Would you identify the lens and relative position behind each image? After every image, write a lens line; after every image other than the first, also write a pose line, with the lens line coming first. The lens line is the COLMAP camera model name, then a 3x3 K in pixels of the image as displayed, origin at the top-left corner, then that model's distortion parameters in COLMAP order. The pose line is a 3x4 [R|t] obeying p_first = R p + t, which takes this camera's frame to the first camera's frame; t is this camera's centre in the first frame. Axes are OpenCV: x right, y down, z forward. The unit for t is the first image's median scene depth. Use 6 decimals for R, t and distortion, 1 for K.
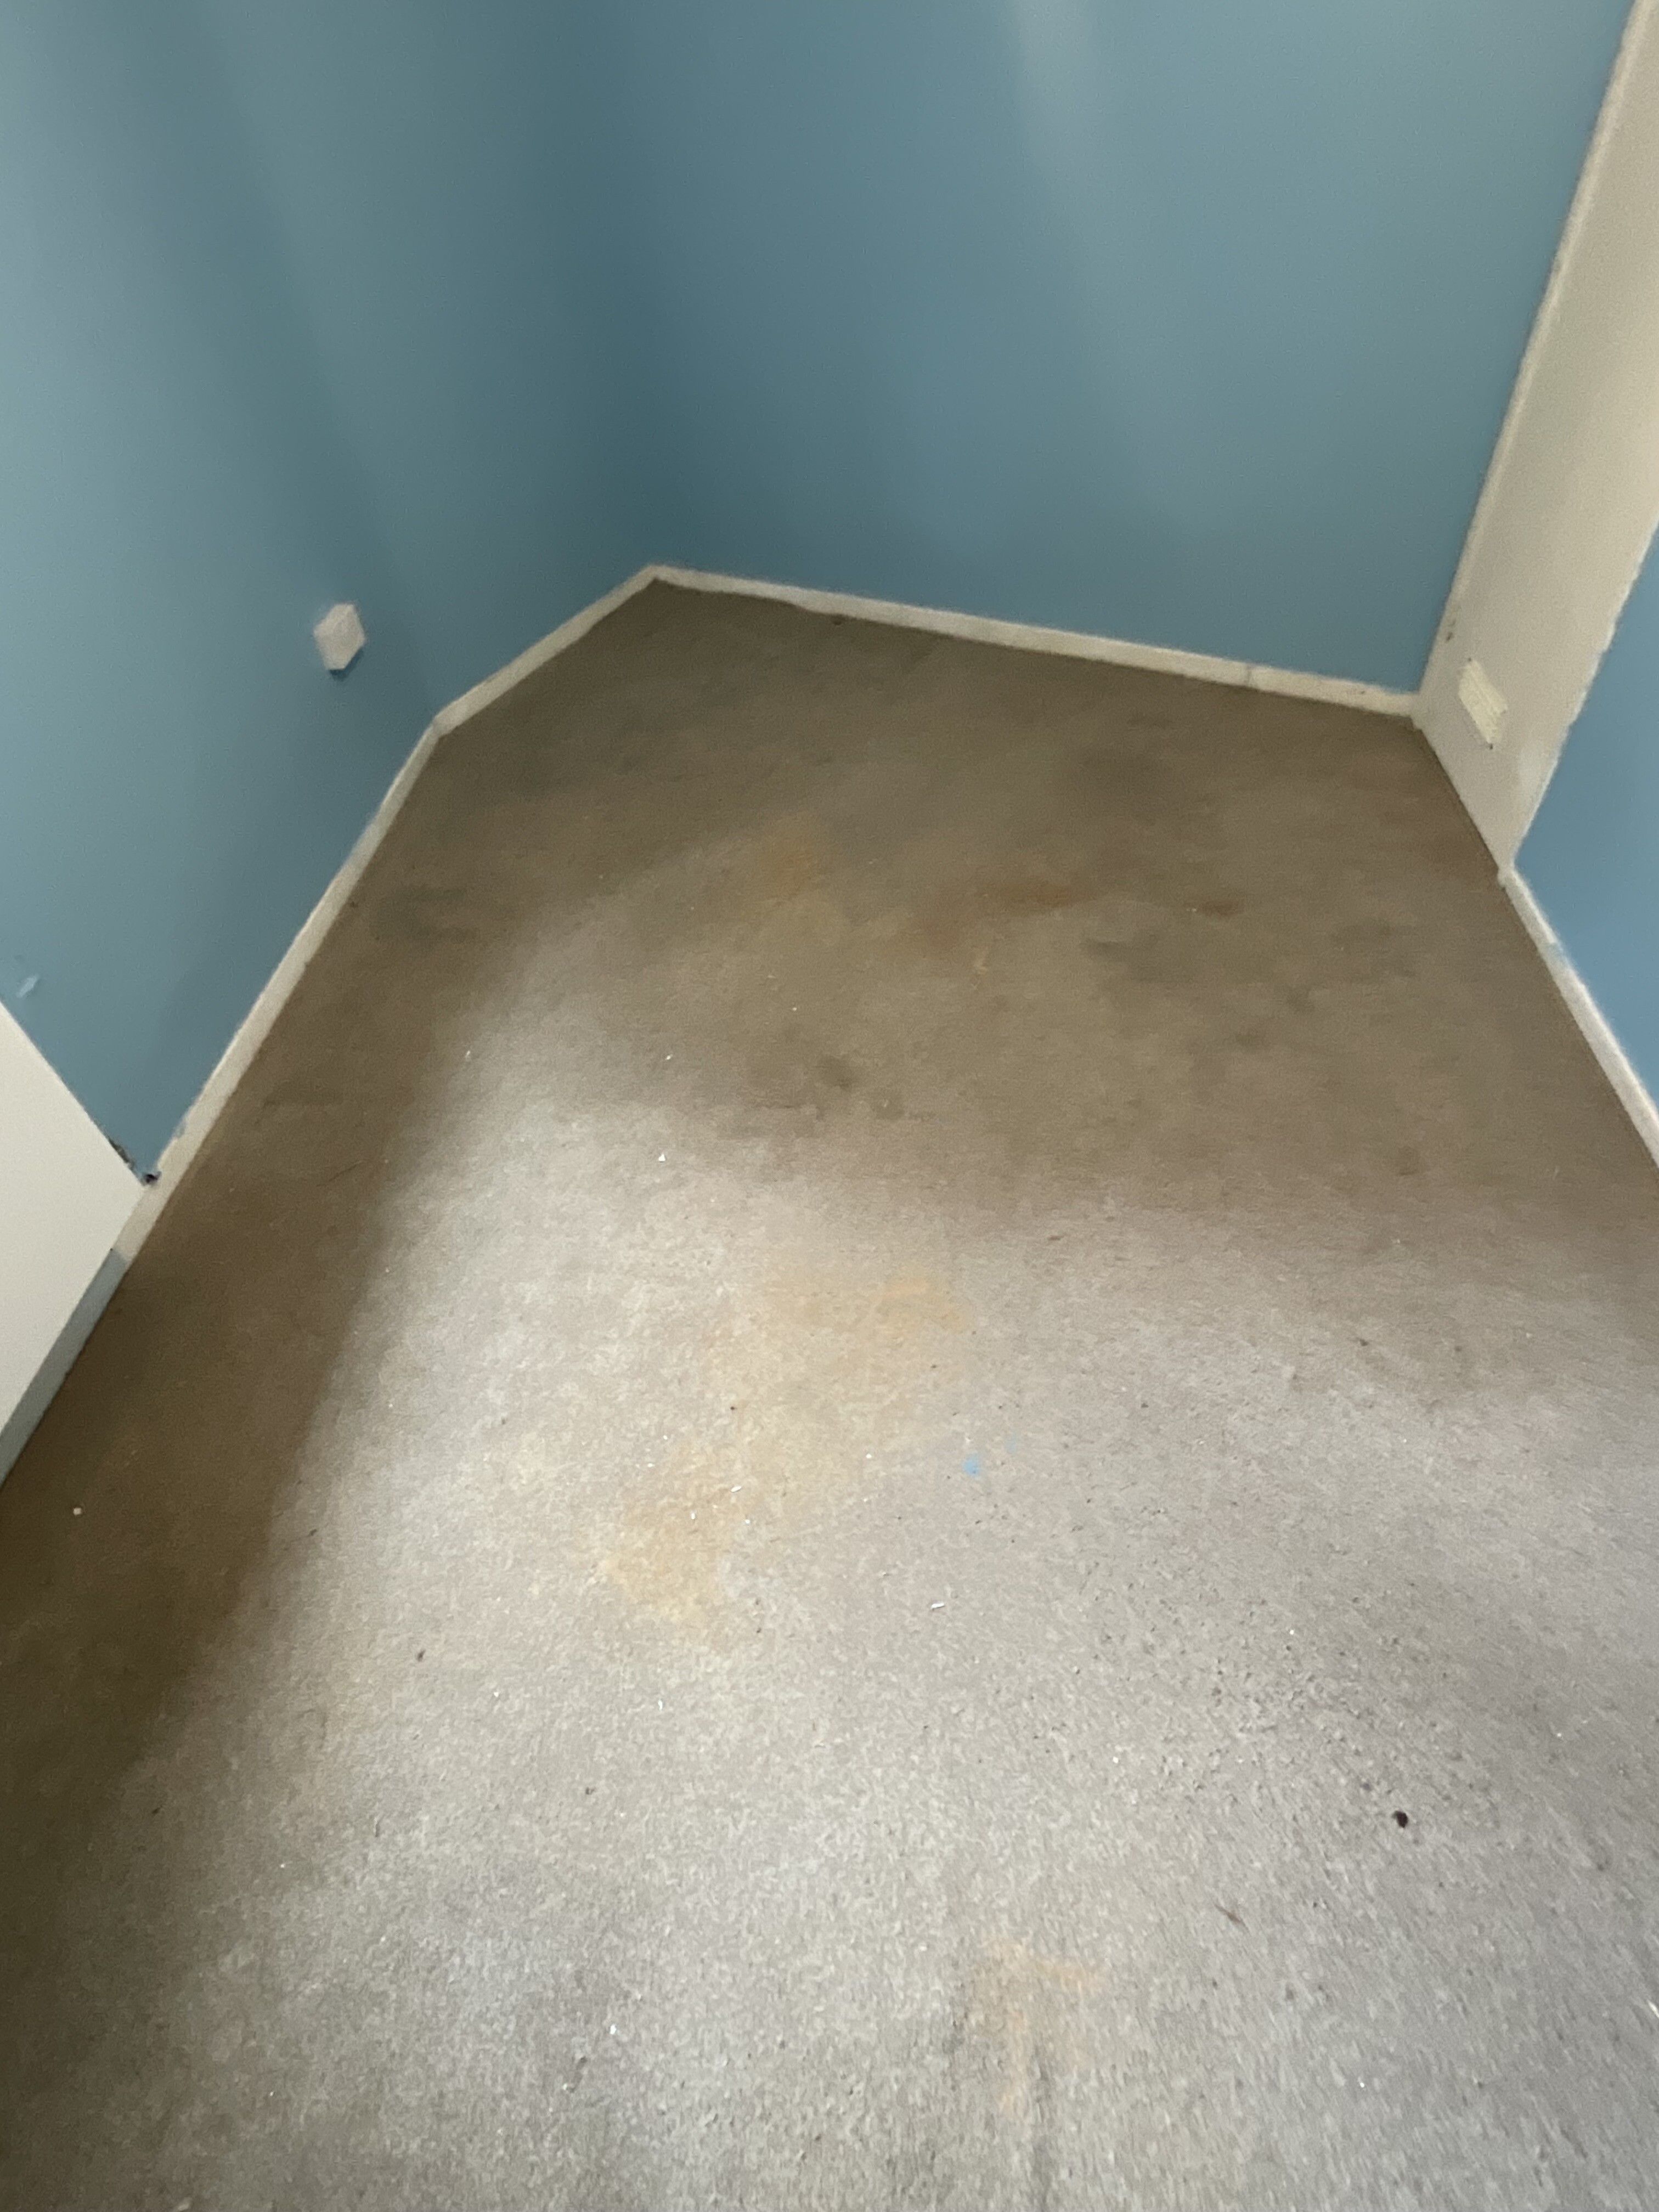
lens RADIAL K [[1155.7, 0, 829.5], [0, 1155.7, 1106.0], [0, 0, 1]] dist [-0.000548, -0.014147]
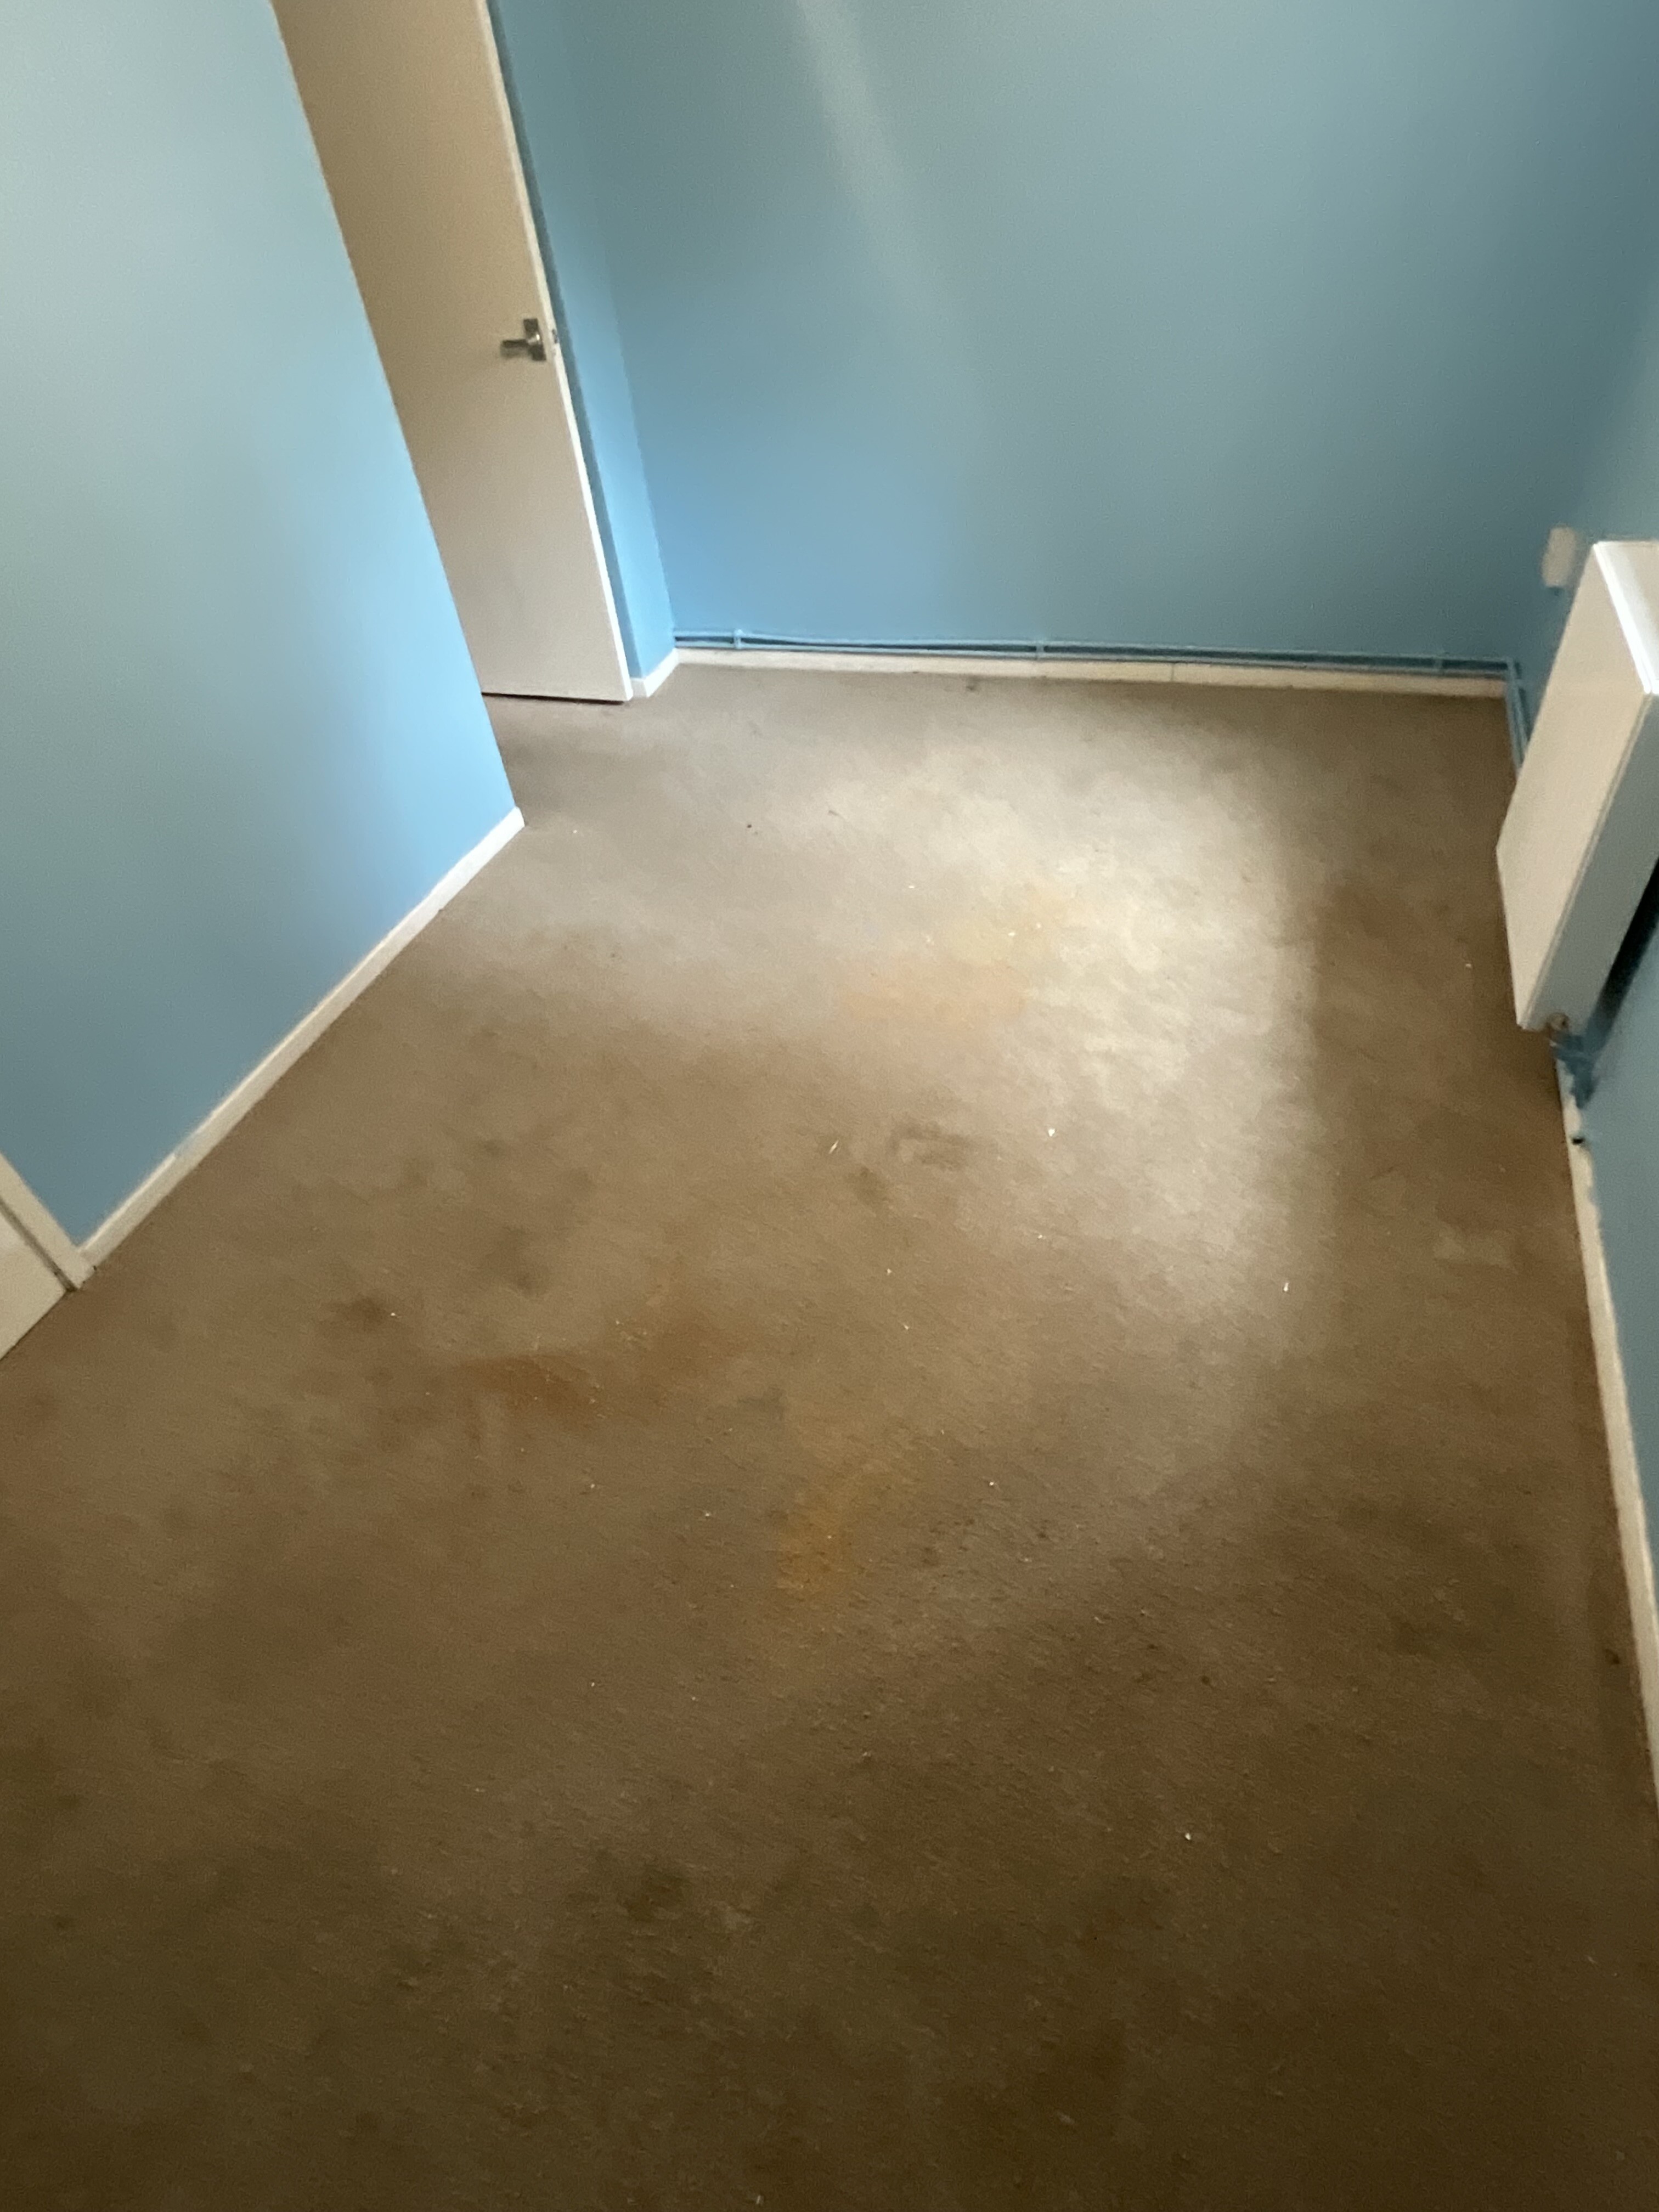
lens RADIAL K [[1155.7, 0, 829.5], [0, 1155.7, 1106.0], [0, 0, 1]] dist [-0.000548, -0.014147]
pose [[-0.951277, -0.052762, 0.303789, -0.236732], [0.303588, 0.011975, 0.952728, -0.896143], [-0.053906, 0.998535, 0.004626, 0.851178]]
